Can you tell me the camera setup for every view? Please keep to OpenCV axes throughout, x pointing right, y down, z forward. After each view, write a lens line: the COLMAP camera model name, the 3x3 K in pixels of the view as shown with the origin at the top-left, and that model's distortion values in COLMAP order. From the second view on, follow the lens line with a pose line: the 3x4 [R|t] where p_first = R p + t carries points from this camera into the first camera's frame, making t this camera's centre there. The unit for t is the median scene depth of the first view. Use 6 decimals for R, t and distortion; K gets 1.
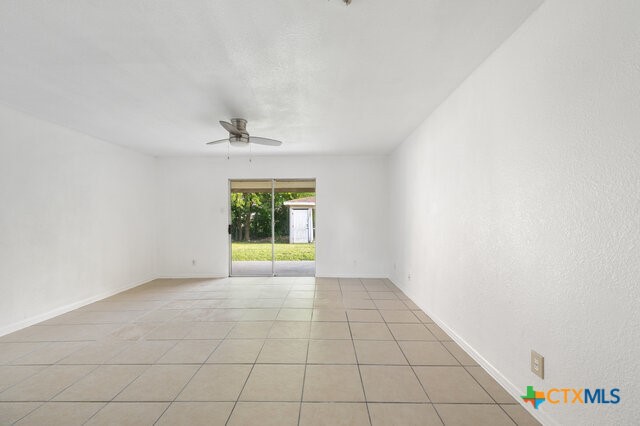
lens RADIAL K [[258.0, 0, 321.3], [0, 258.0, 222.8], [0, 0, 1]] dist [-0.001457, -0.000214]
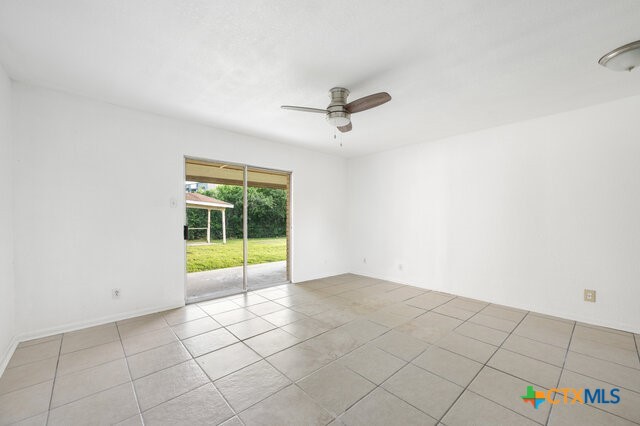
lens RADIAL K [[258.0, 0, 321.3], [0, 258.0, 222.8], [0, 0, 1]] dist [-0.001457, -0.000214]
pose [[0.729929, -0.006809, 0.683489, -0.554171], [0.004970, 0.999977, 0.004654, 0.000059], [-0.683505, 0.000000, 0.729946, 0.286758]]
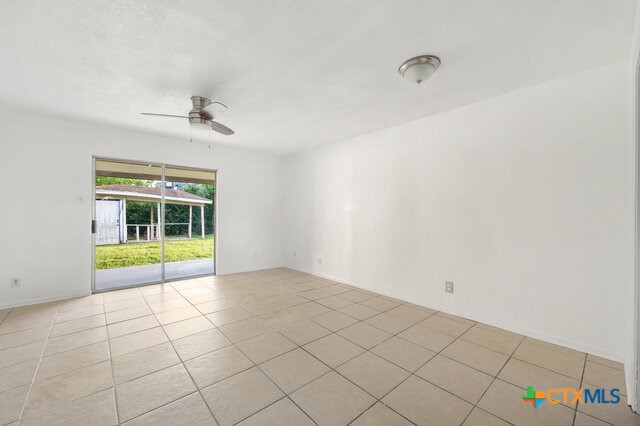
lens RADIAL K [[257.7, 0, 321.5], [0, 257.7, 216.3], [0, 0, 1]] dist [0.000237, -0.000103]
pose [[0.737328, 0.002470, 0.675531, -0.373935], [0.001345, 0.999986, -0.005123, 0.001662], [-0.675534, 0.004686, 0.737314, 0.055012]]
